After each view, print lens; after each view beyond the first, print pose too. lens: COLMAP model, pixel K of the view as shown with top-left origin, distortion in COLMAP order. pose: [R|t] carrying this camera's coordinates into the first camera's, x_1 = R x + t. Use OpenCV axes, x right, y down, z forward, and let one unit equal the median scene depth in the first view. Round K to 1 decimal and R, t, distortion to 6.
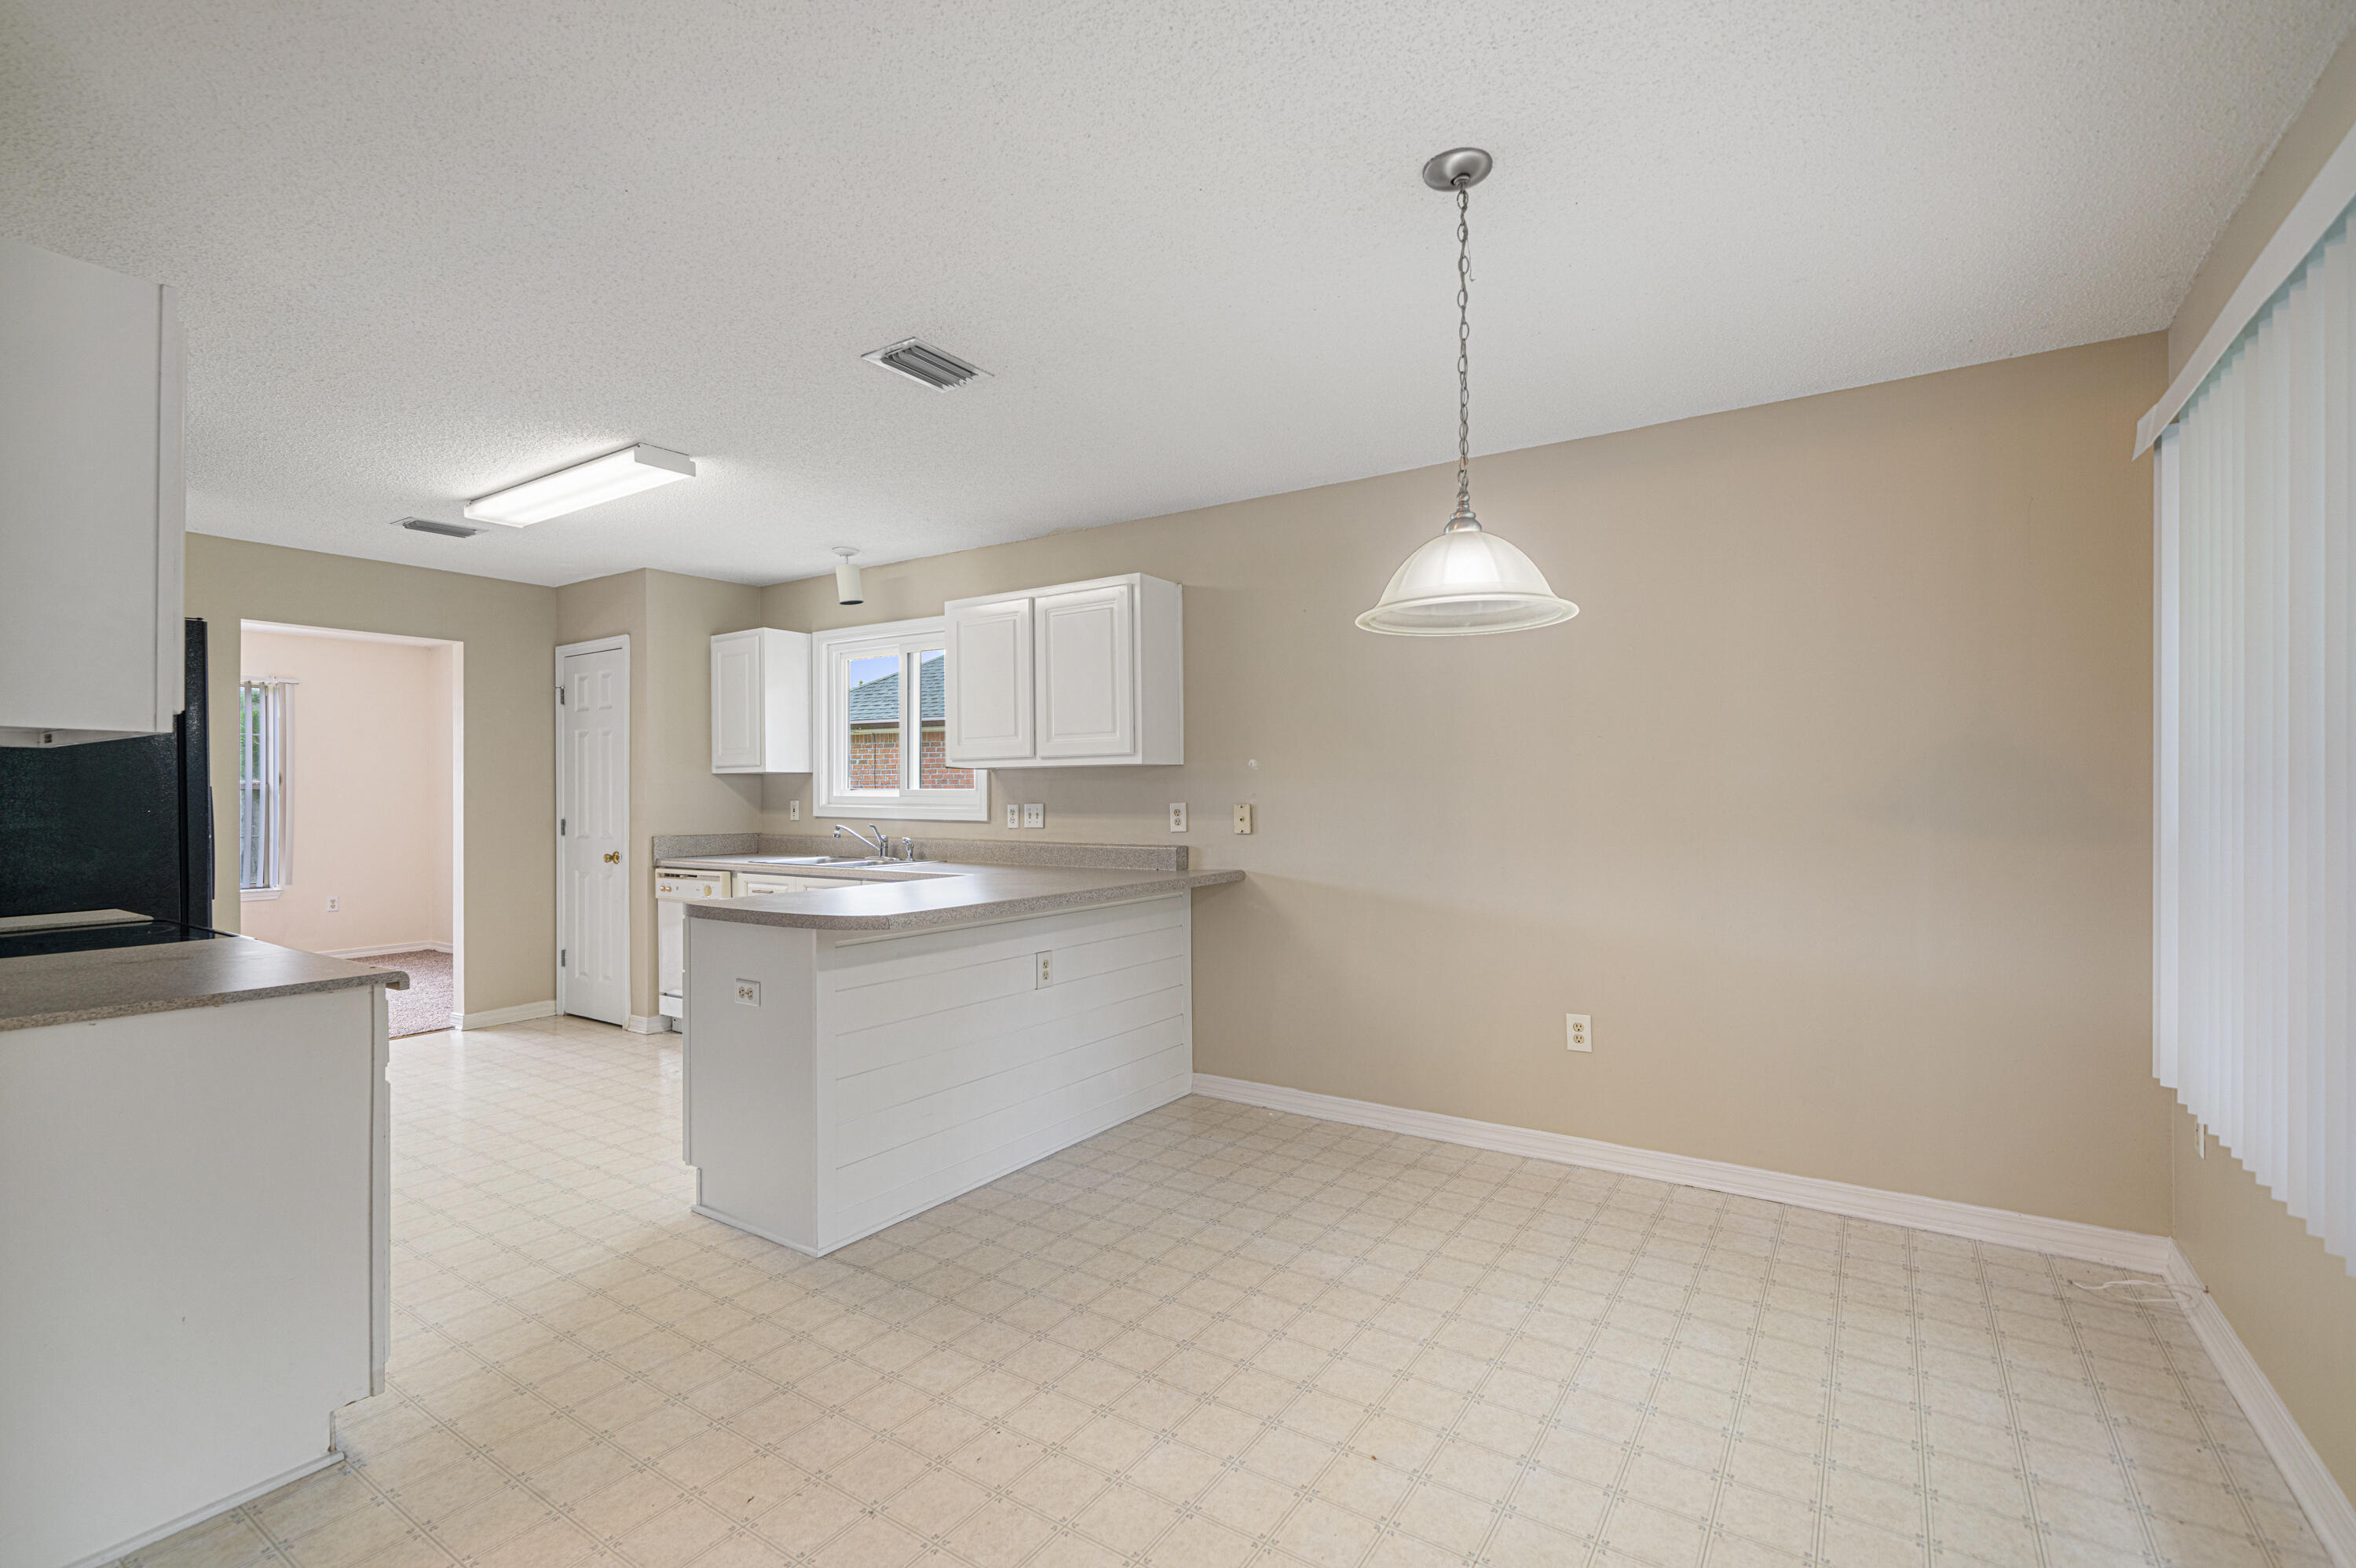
lens RADIAL K [[1058.0, 0, 1178.0], [0, 1058.0, 784.0], [0, 0, 1]] dist [-0.000354, -0.000009]
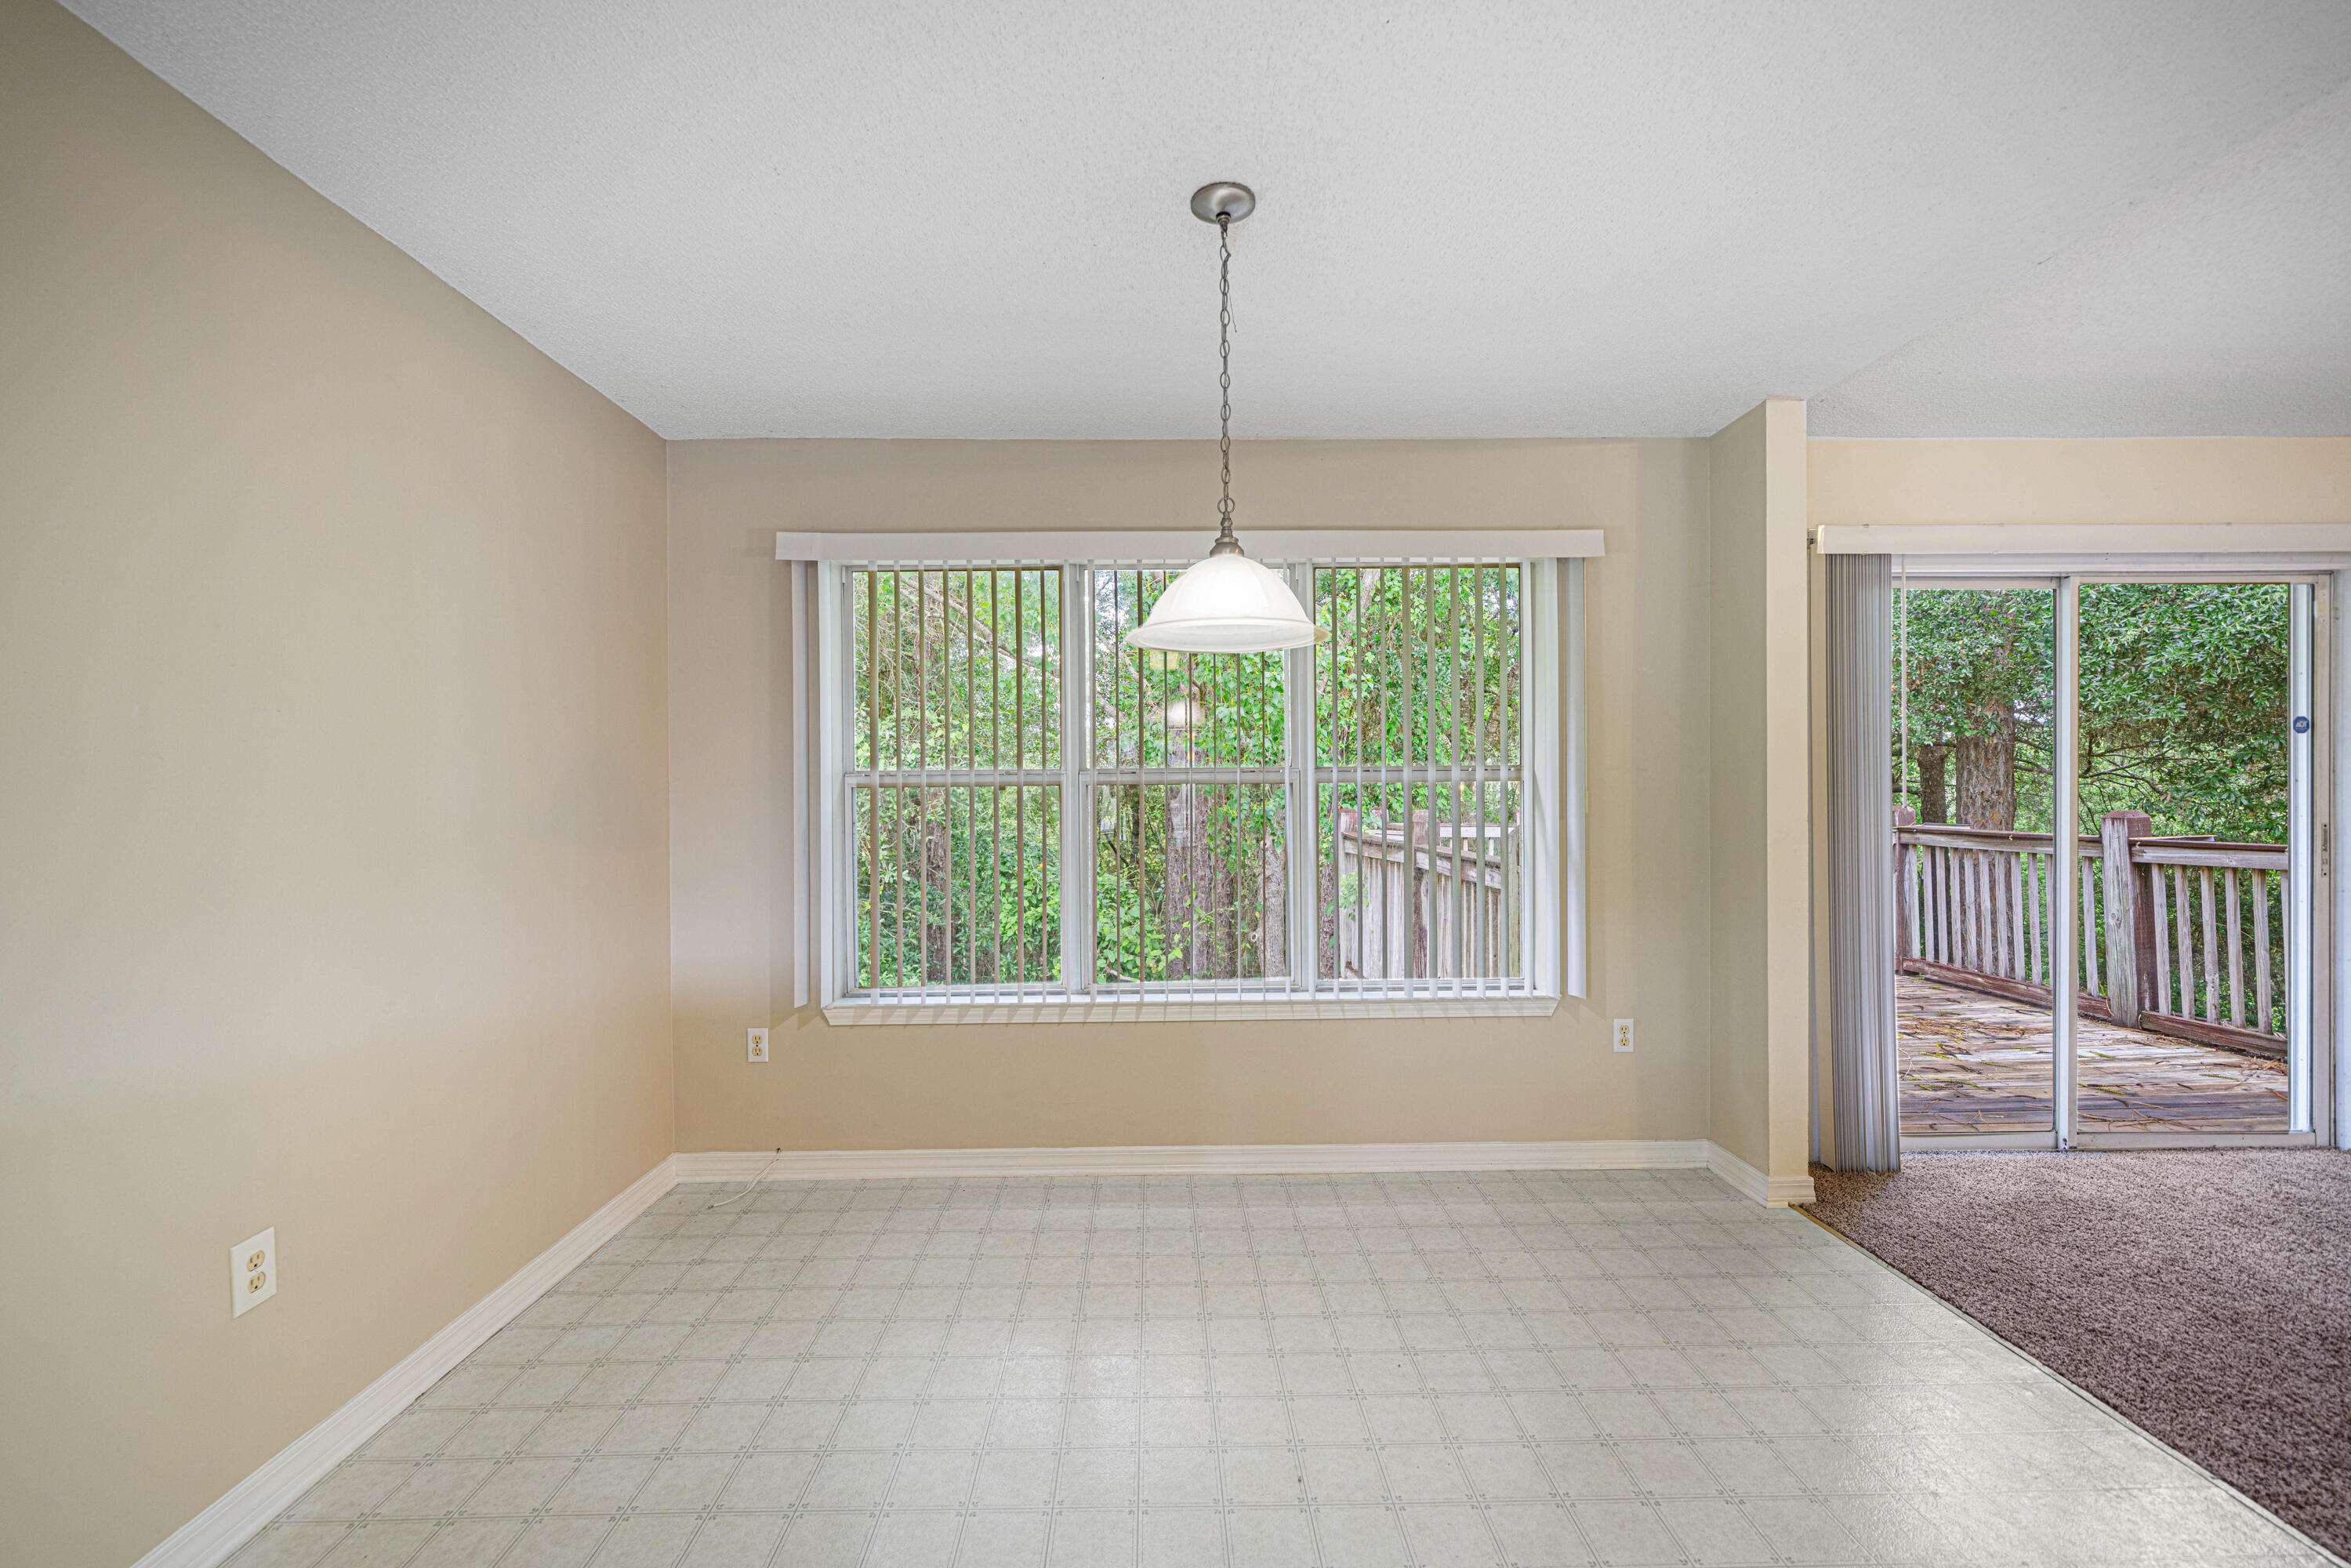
lens RADIAL K [[958.4, 0, 1175.5], [0, 958.4, 784.0], [0, 0, 1]] dist [-0.000155, -0.000021]
pose [[-0.566222, 0.007489, 0.824218, -0.361438], [0.002195, 0.999969, -0.007577, -0.002895], [-0.824250, -0.002481, -0.566221, 1.179523]]
